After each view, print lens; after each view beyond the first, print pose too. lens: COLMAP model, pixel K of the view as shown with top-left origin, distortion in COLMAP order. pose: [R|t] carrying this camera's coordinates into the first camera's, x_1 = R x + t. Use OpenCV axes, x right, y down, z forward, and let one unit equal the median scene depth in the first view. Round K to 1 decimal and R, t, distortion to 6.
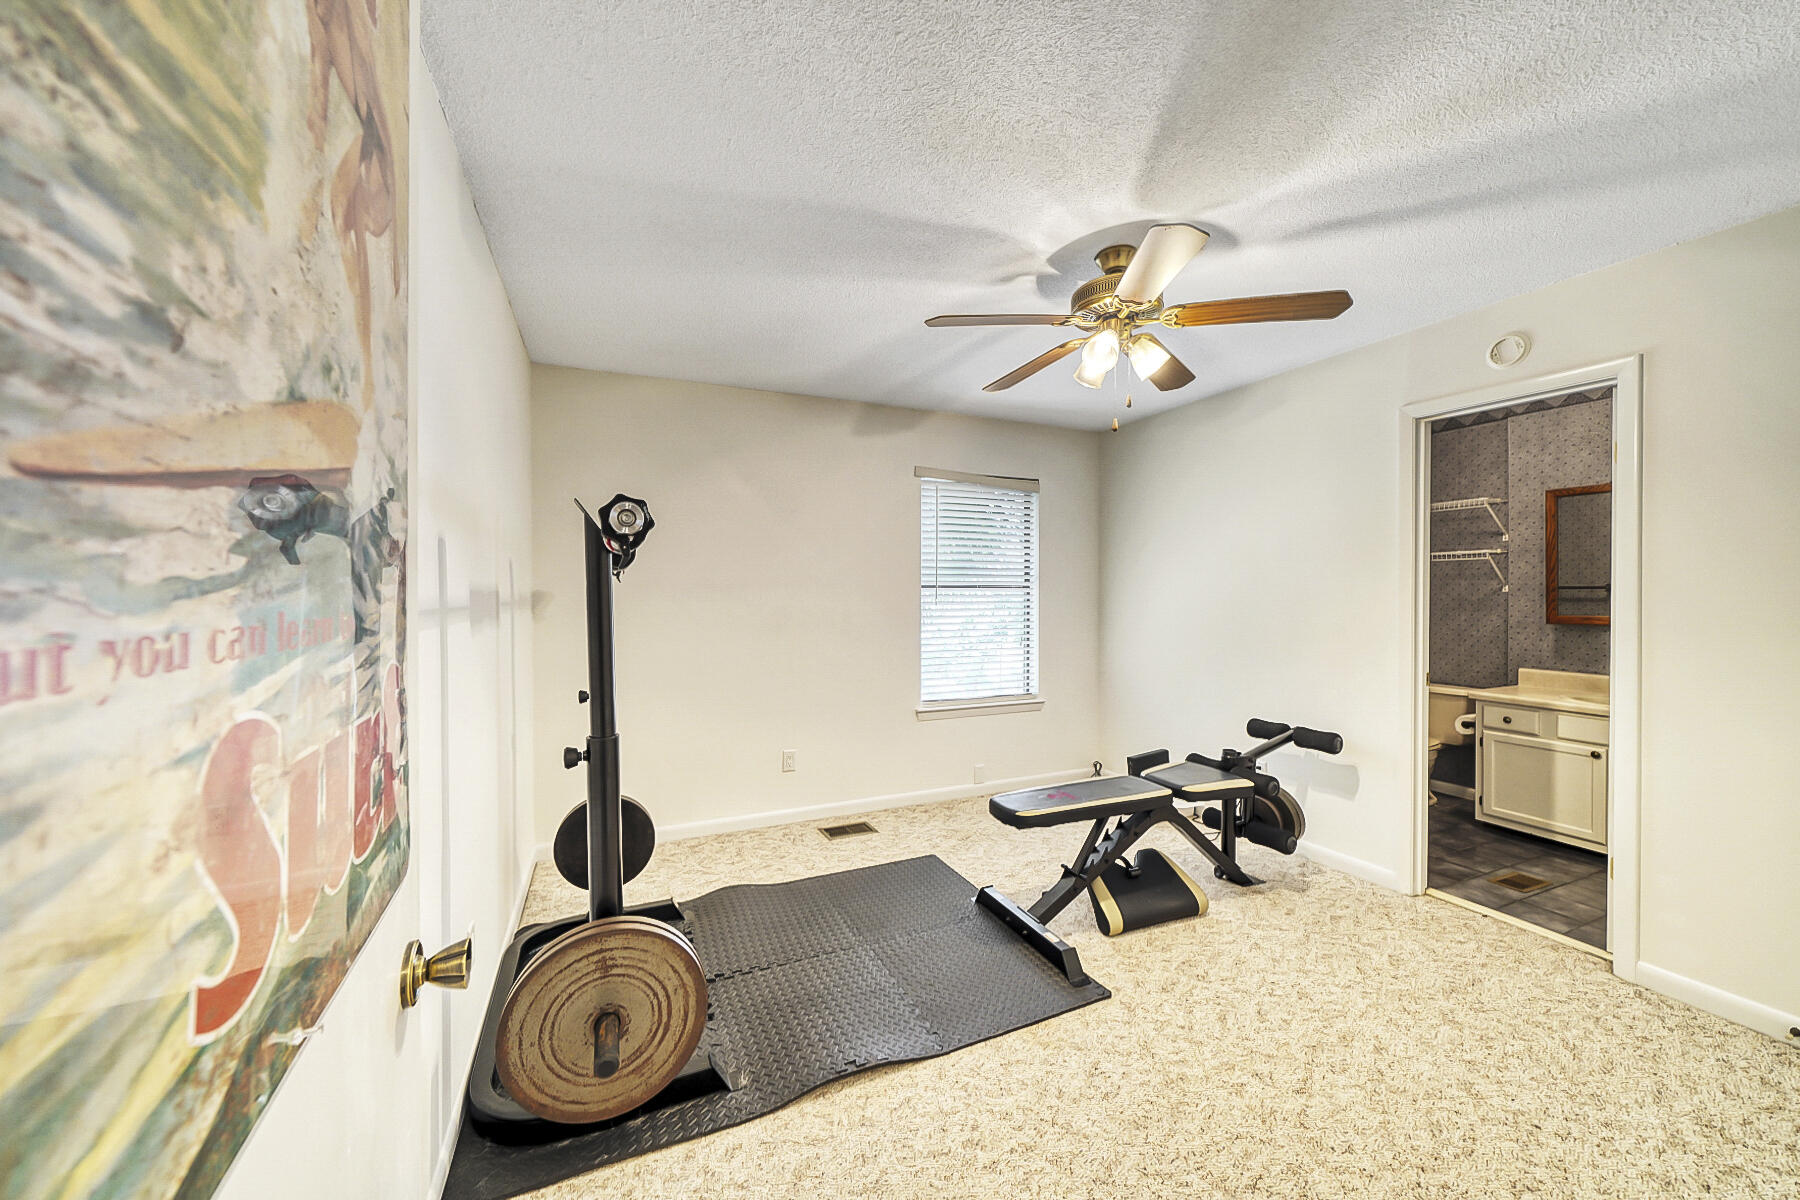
lens RADIAL K [[654.0, 0, 896.5], [0, 654.0, 593.1], [0, 0, 1]] dist [-0.002266, -0.000151]
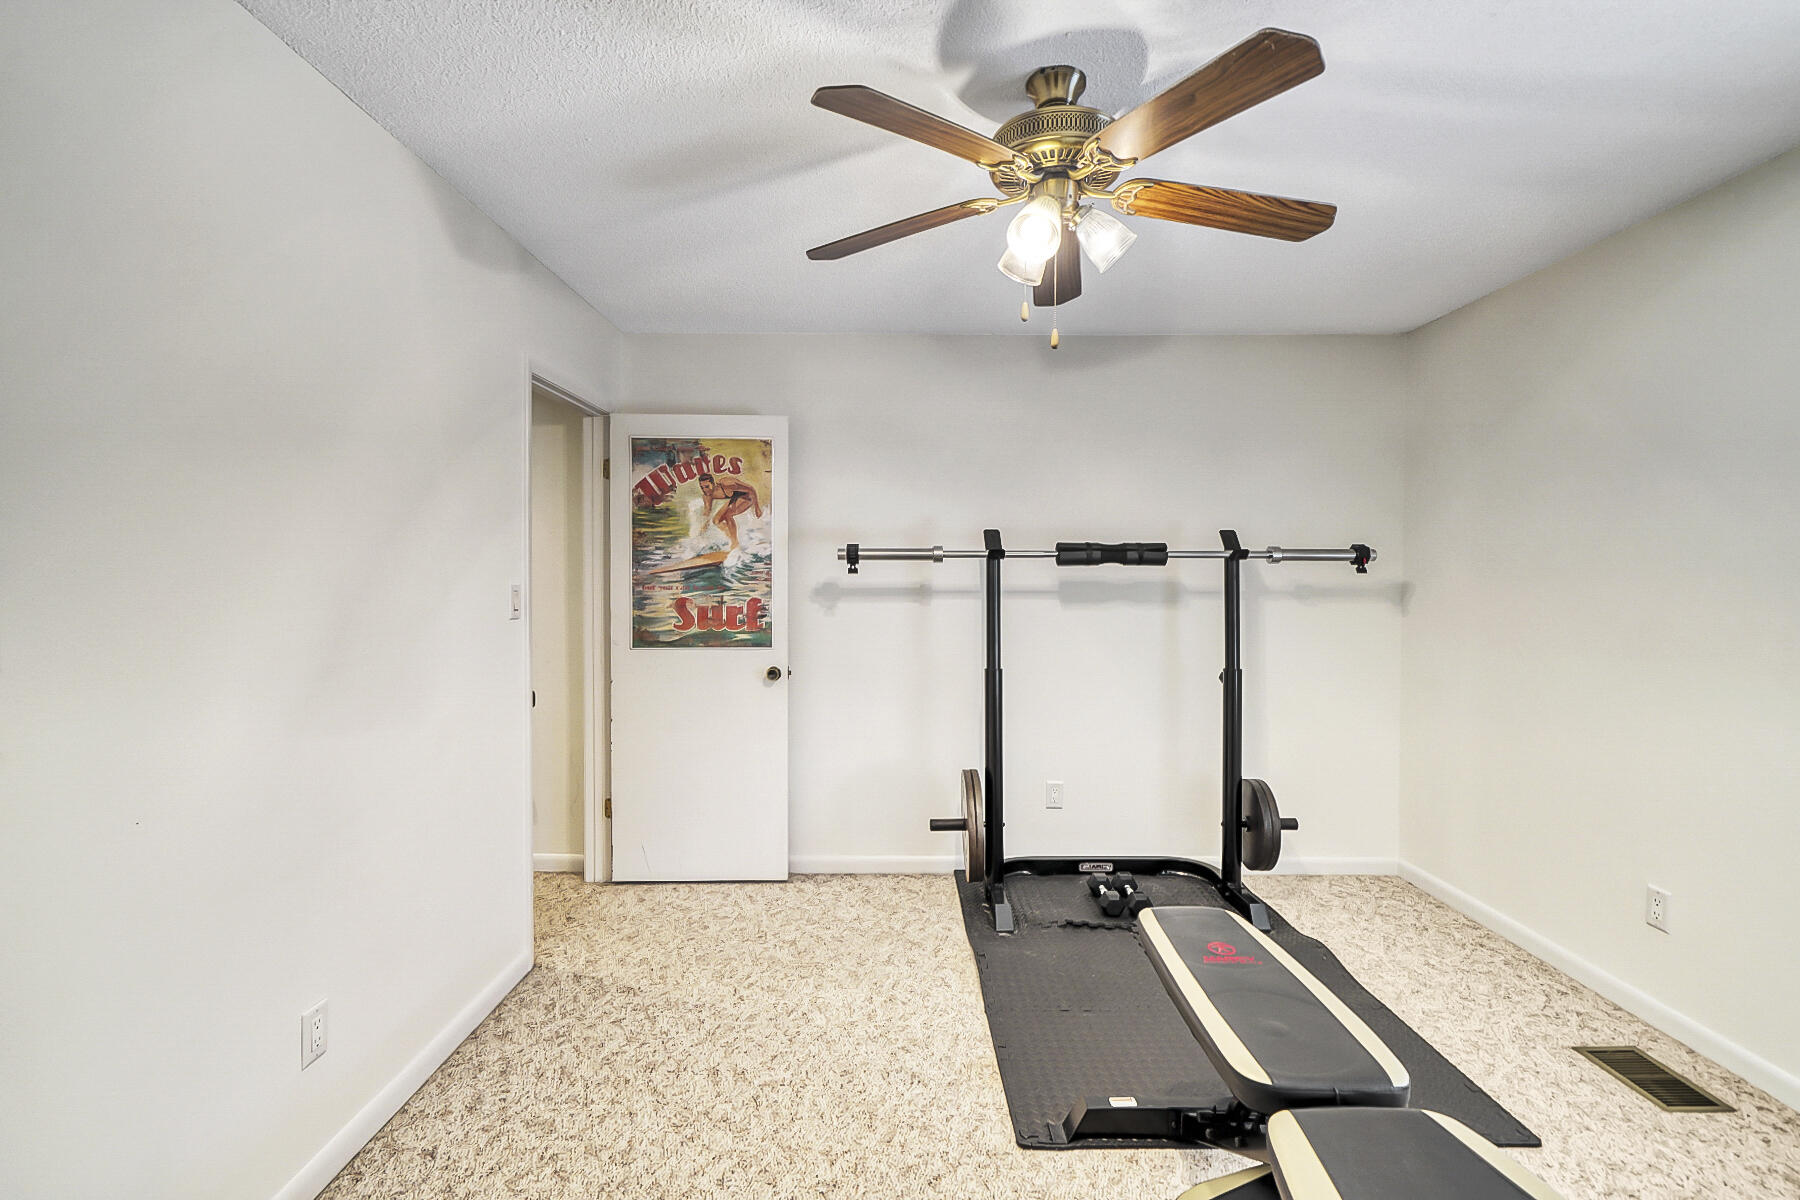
lens RADIAL K [[812.2, 0, 885.2], [0, 812.2, 590.4], [0, 0, 1]] dist [0.001719, -0.000072]
pose [[-0.407937, 0.013459, -0.912911, 1.347855], [-0.004189, 0.999853, 0.016613, -0.016737], [0.913001, 0.010601, -0.407820, 1.370329]]
